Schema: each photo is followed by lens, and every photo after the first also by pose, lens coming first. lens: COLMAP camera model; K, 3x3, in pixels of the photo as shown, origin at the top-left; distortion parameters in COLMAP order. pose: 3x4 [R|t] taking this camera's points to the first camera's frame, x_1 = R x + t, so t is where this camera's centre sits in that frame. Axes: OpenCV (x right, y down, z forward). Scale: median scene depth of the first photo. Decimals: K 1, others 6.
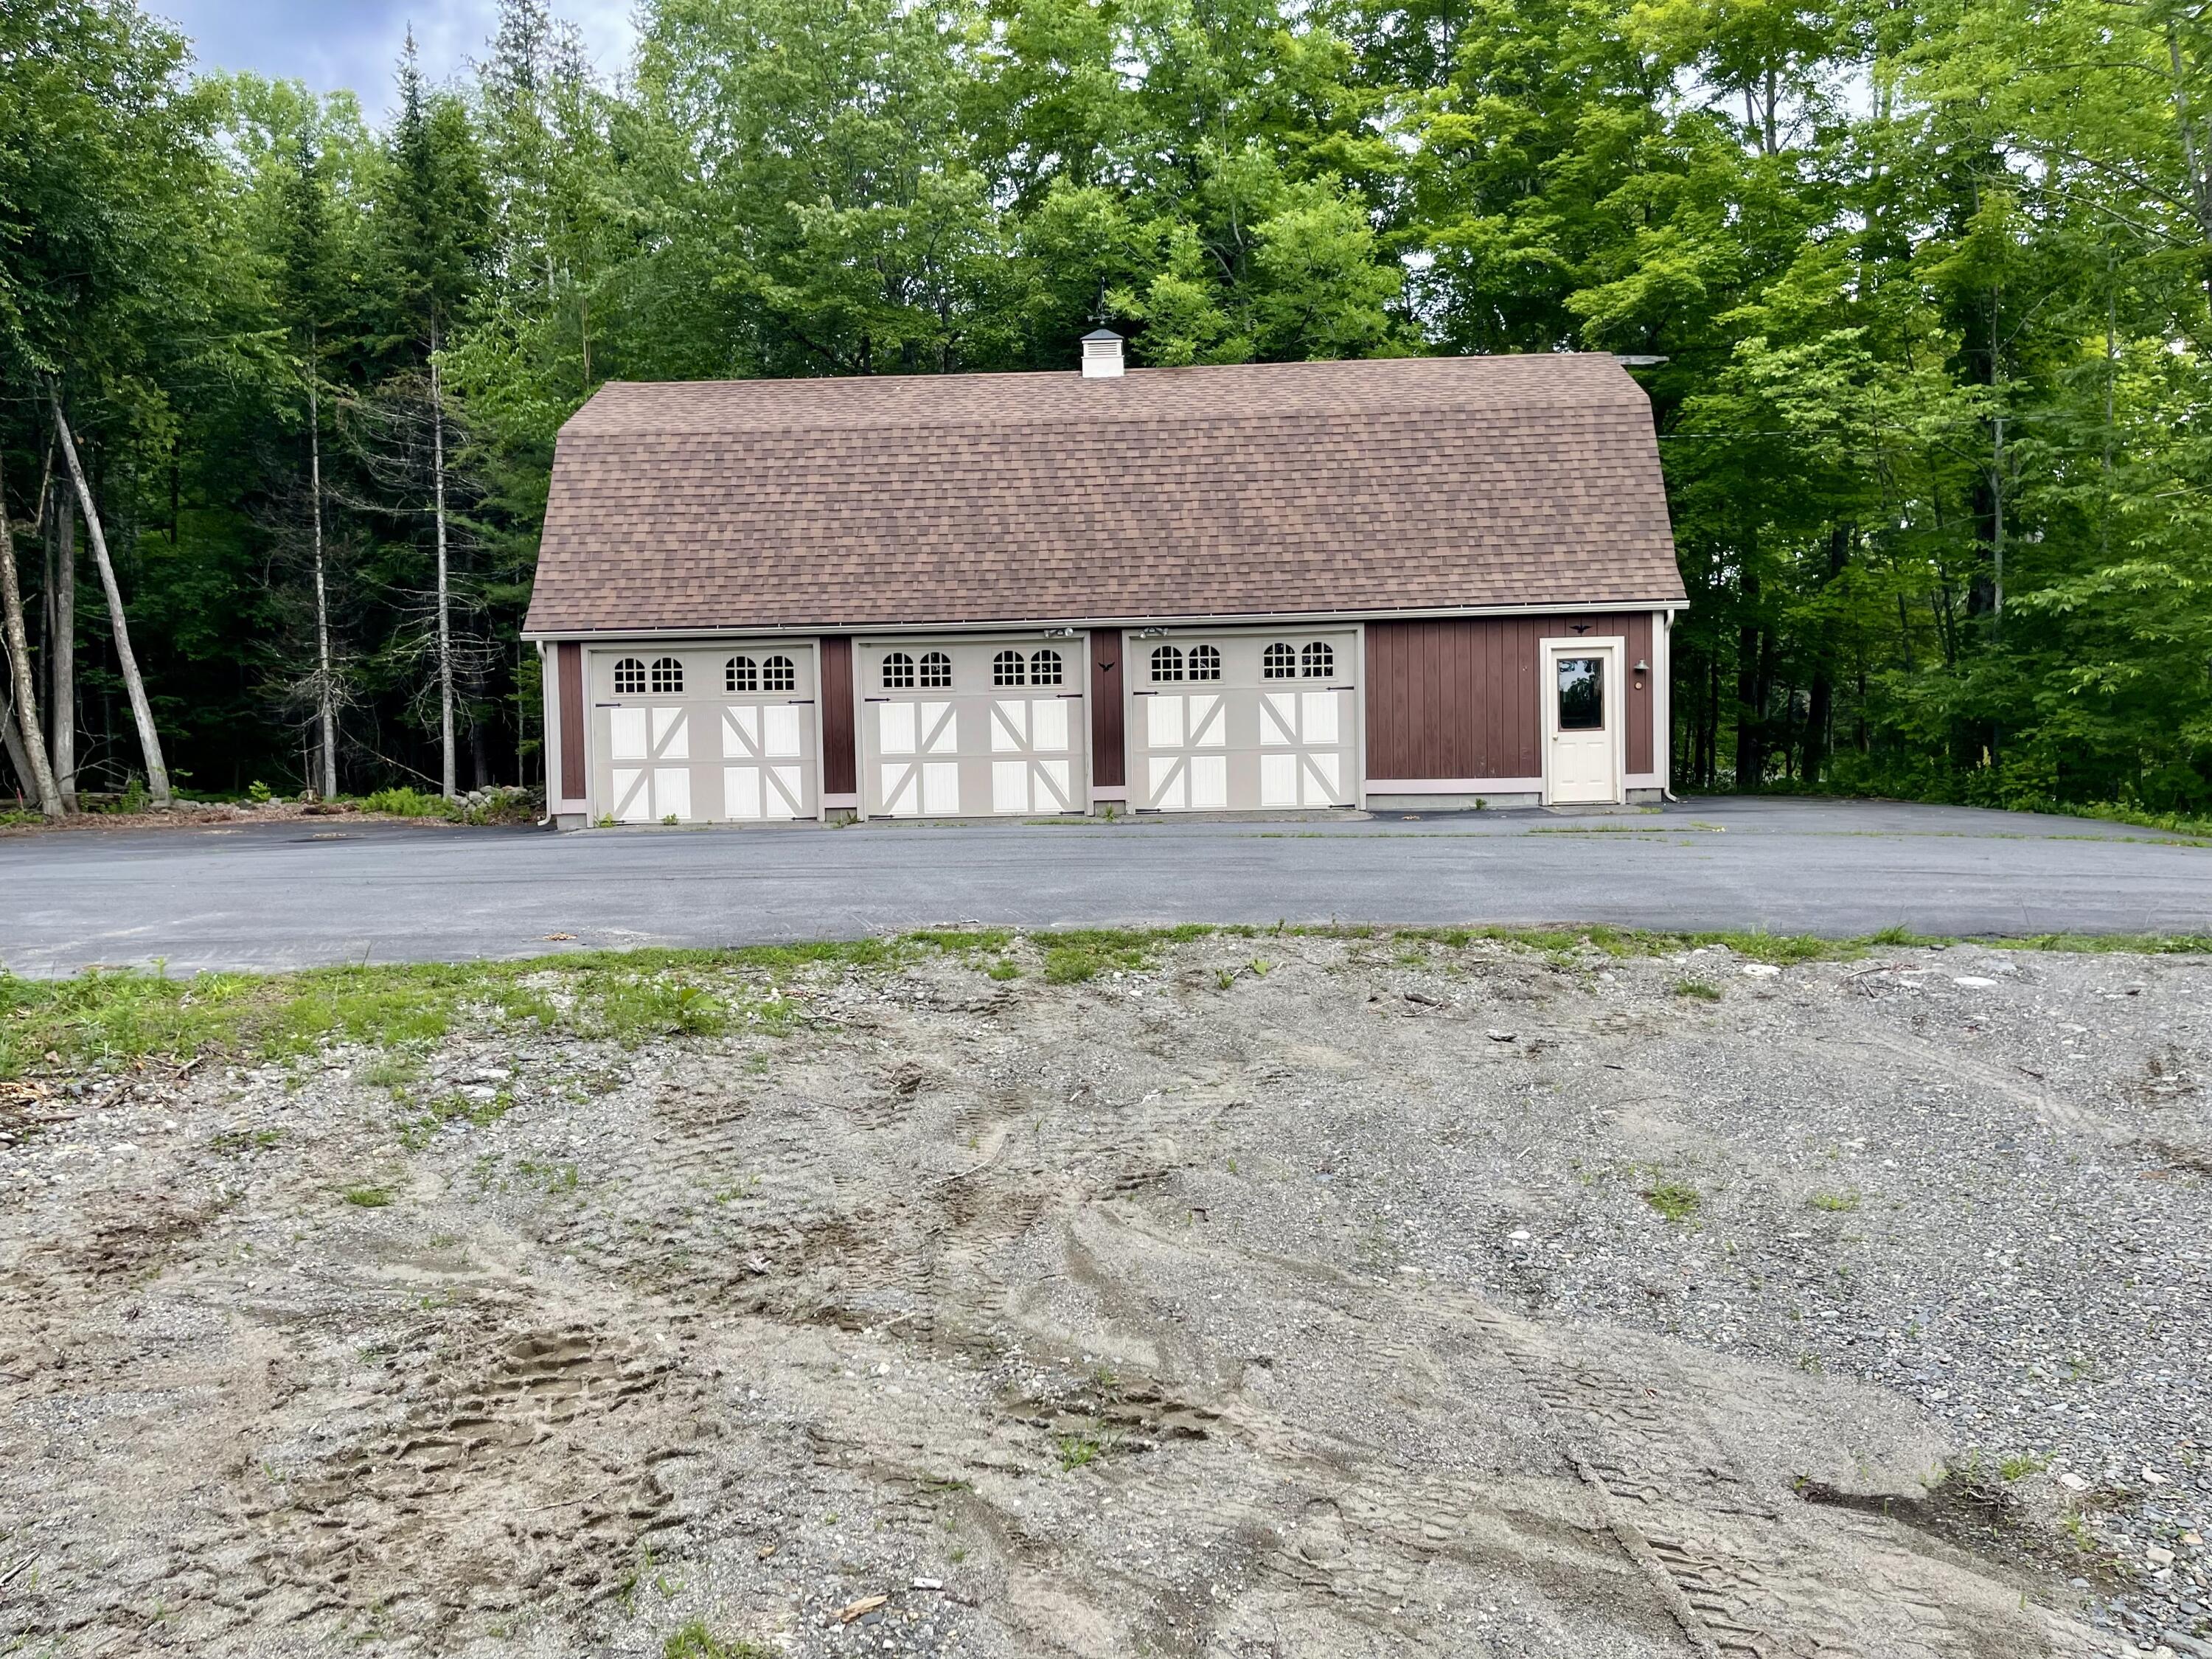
lens RADIAL K [[1661.5, 0, 1098.1], [0, 1661.5, 844.5], [0, 0, 1]] dist [0.086895, -0.066929]
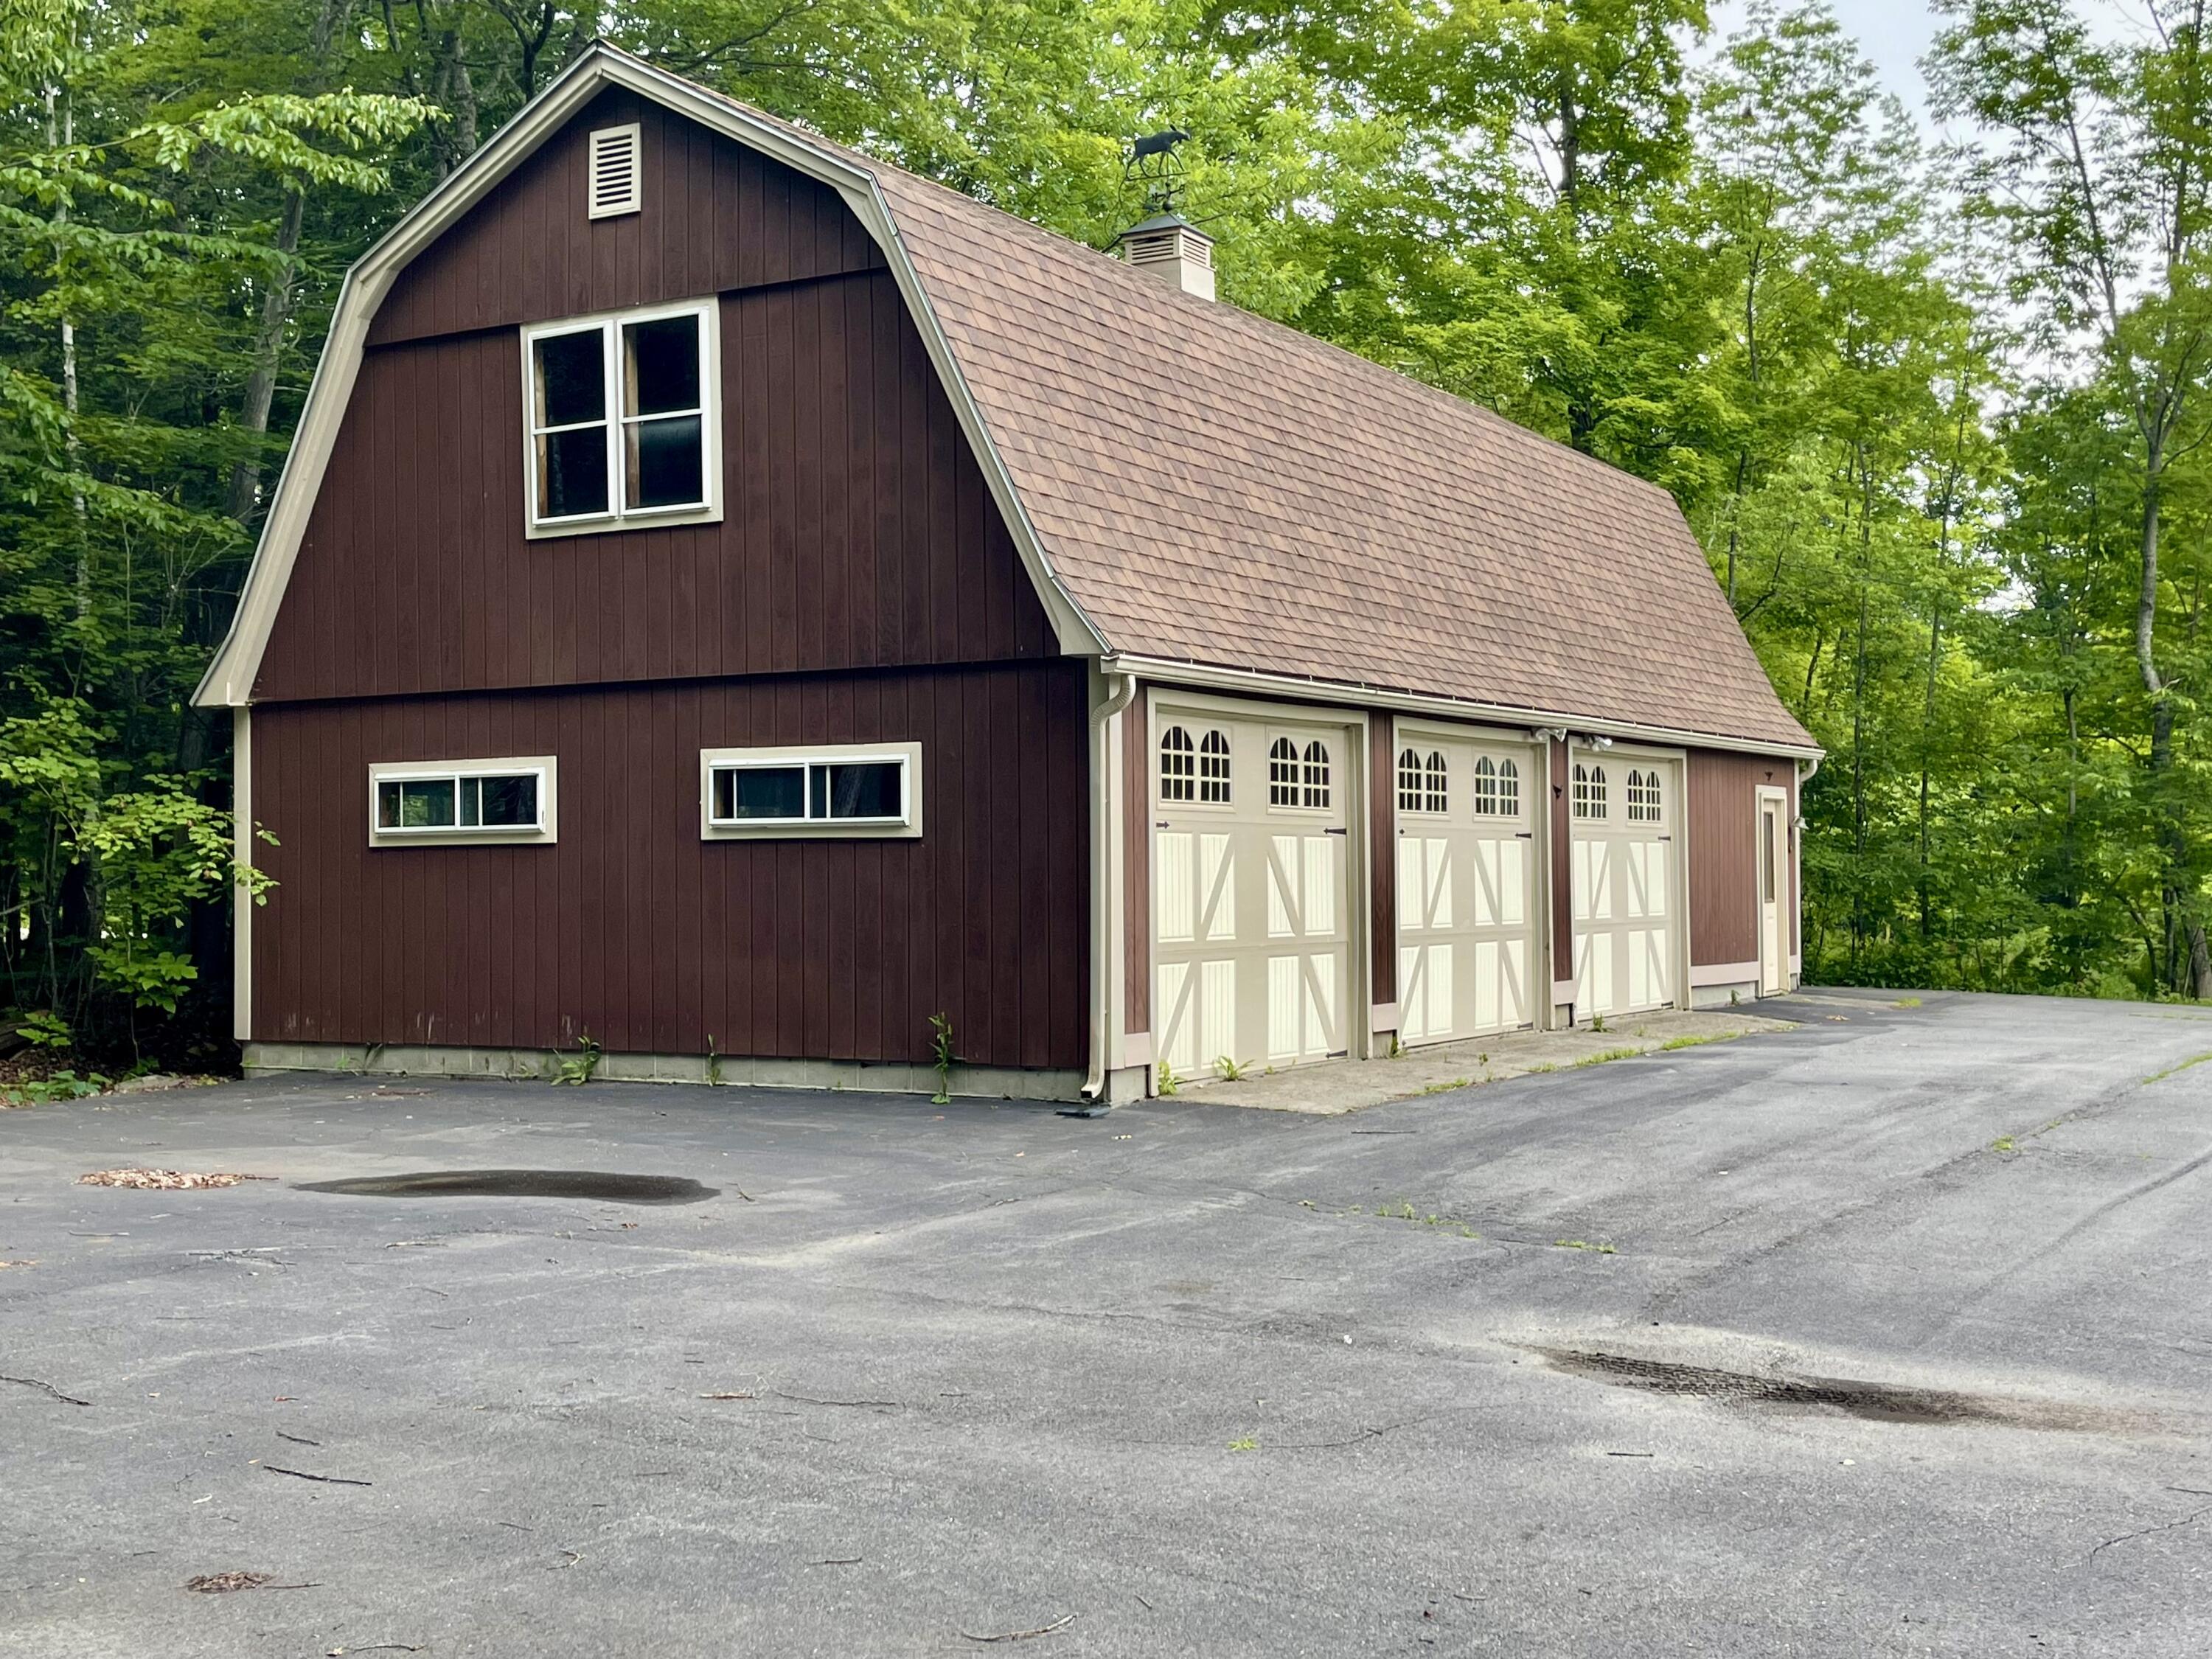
lens RADIAL K [[2515.4, 0, 1087.9], [0, 2515.4, 855.9], [0, 0, 1]] dist [0.100825, -0.053796]
pose [[0.478677, 0.024982, 0.877636, -0.910194], [0.038905, 0.998010, -0.049628, -0.041979], [-0.877129, 0.057900, 0.476752, 0.696895]]
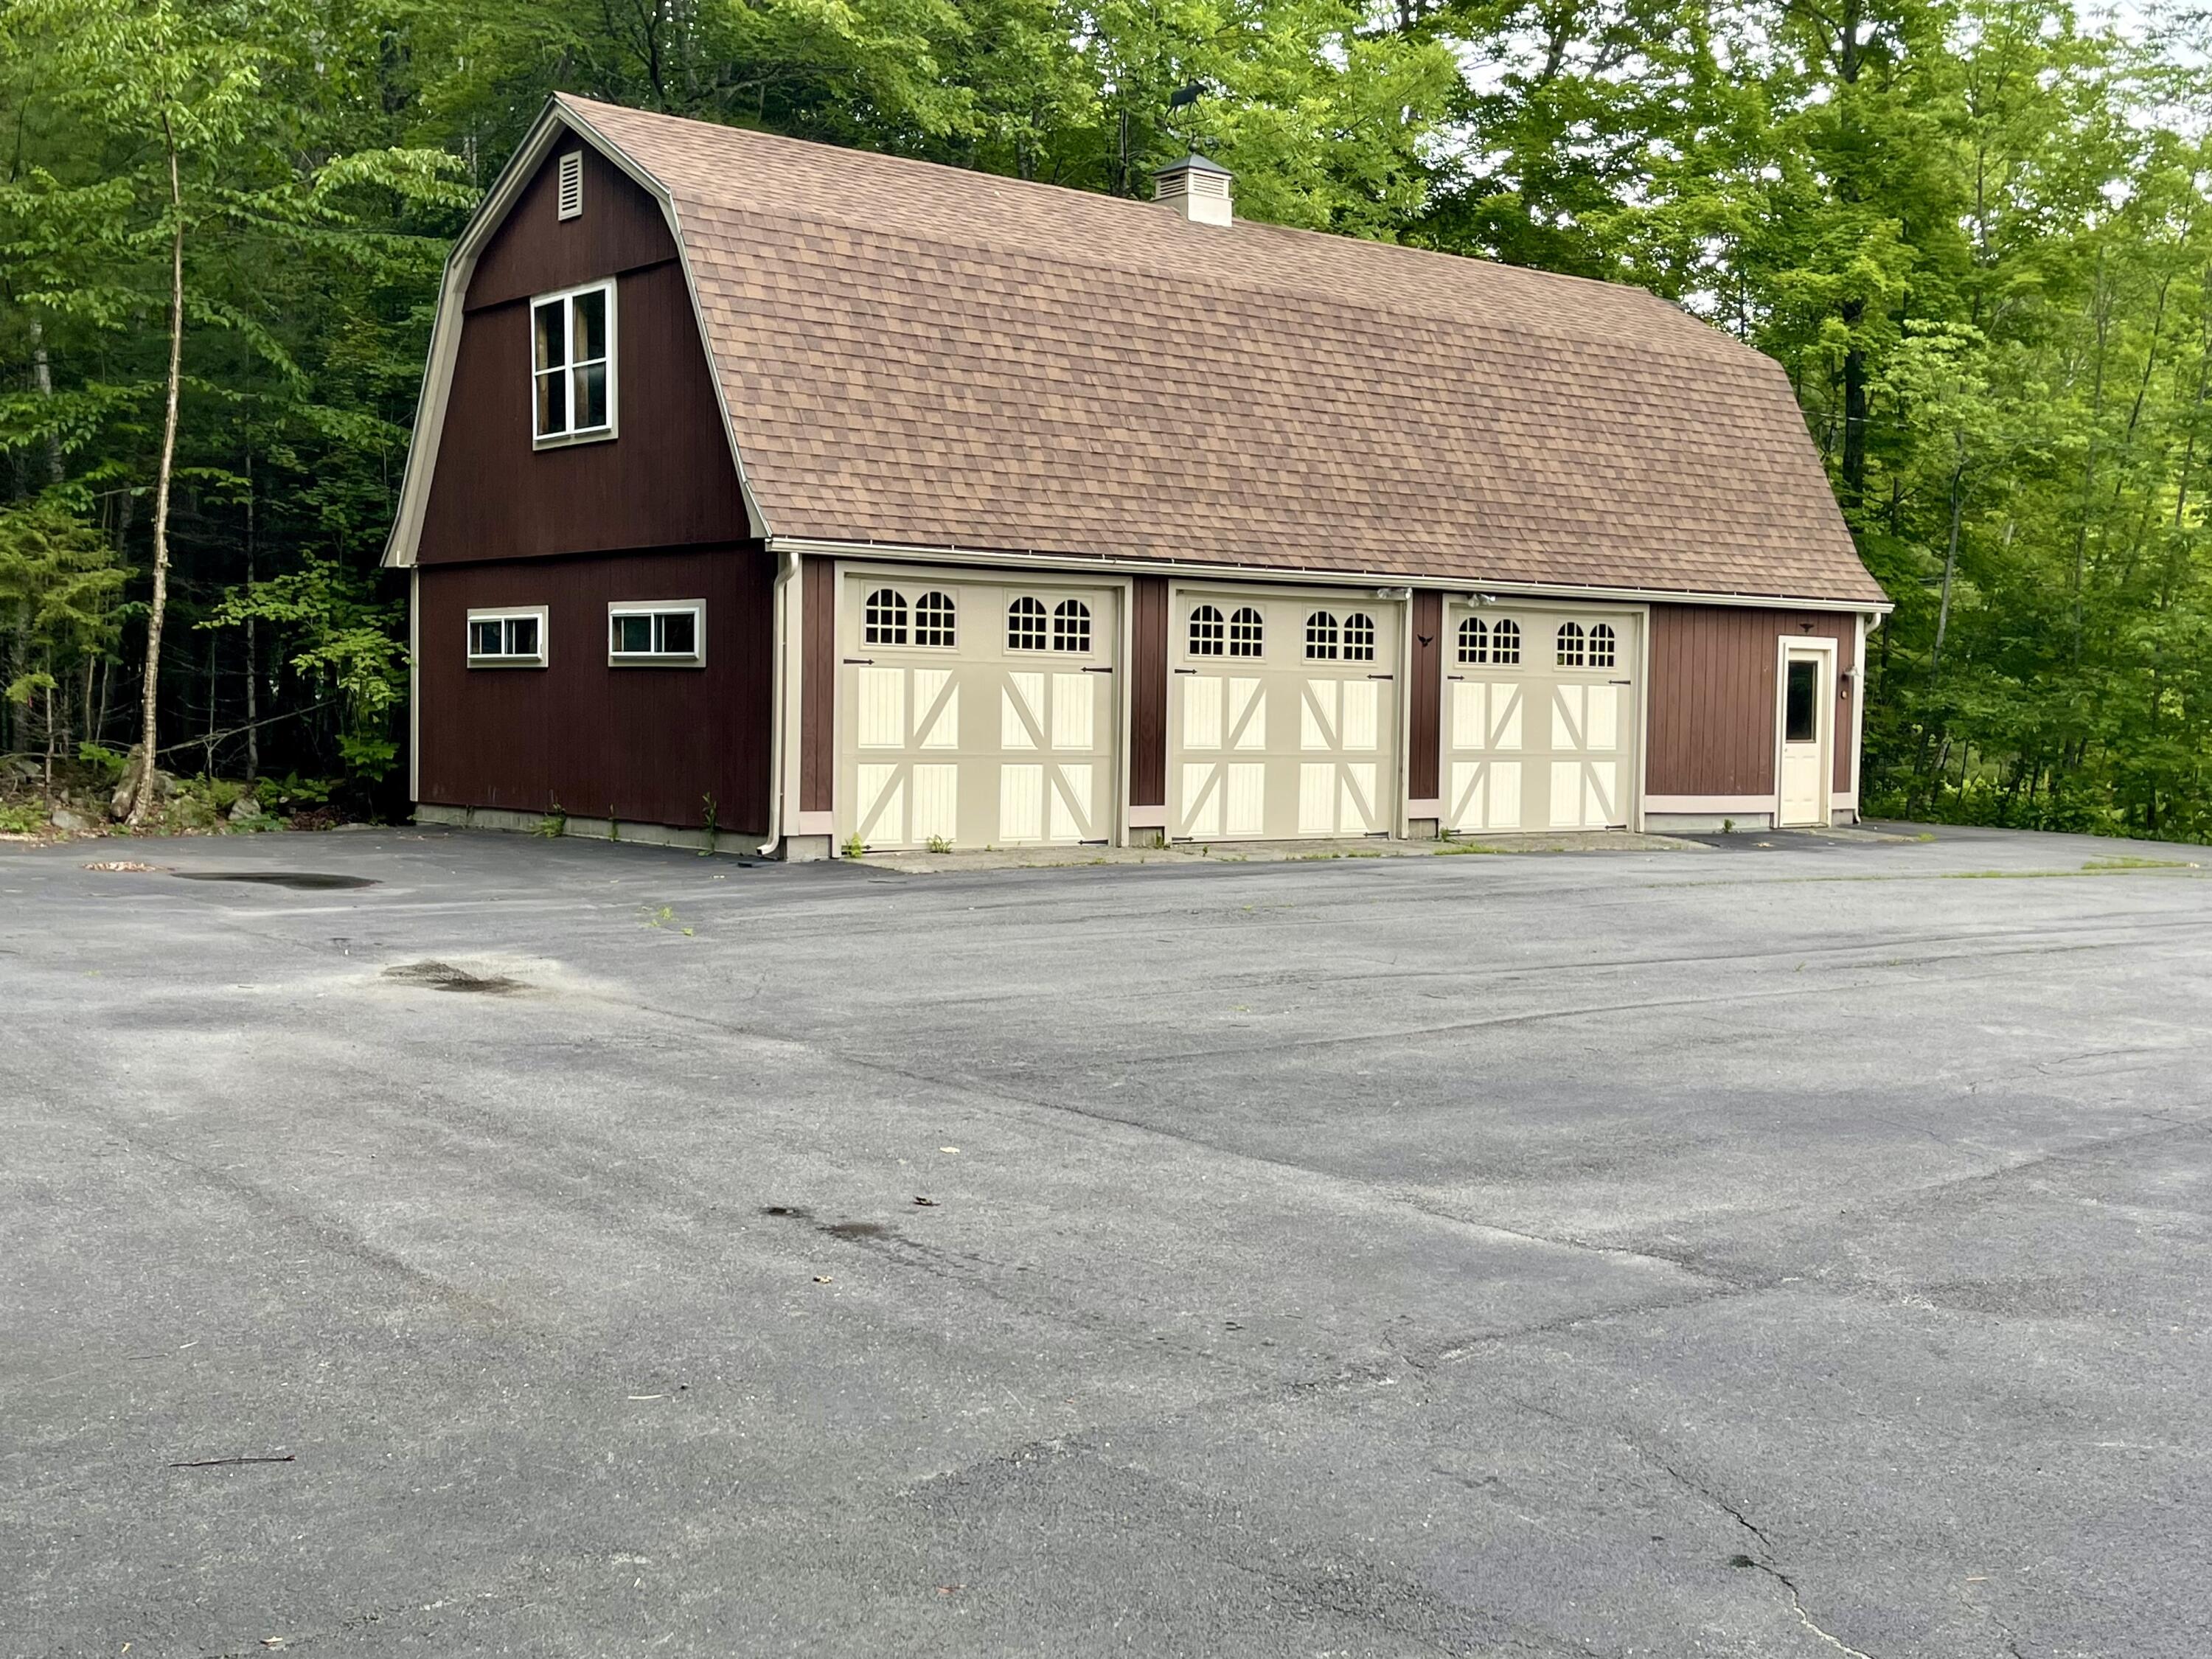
lens RADIAL K [[2515.4, 0, 1087.9], [0, 2515.4, 855.9], [0, 0, 1]] dist [0.100825, -0.053796]
pose [[0.757162, -0.004266, 0.653213, -0.849255], [-0.001763, 0.999962, 0.008573, -0.019194], [-0.653224, -0.007643, 0.757126, 0.233953]]
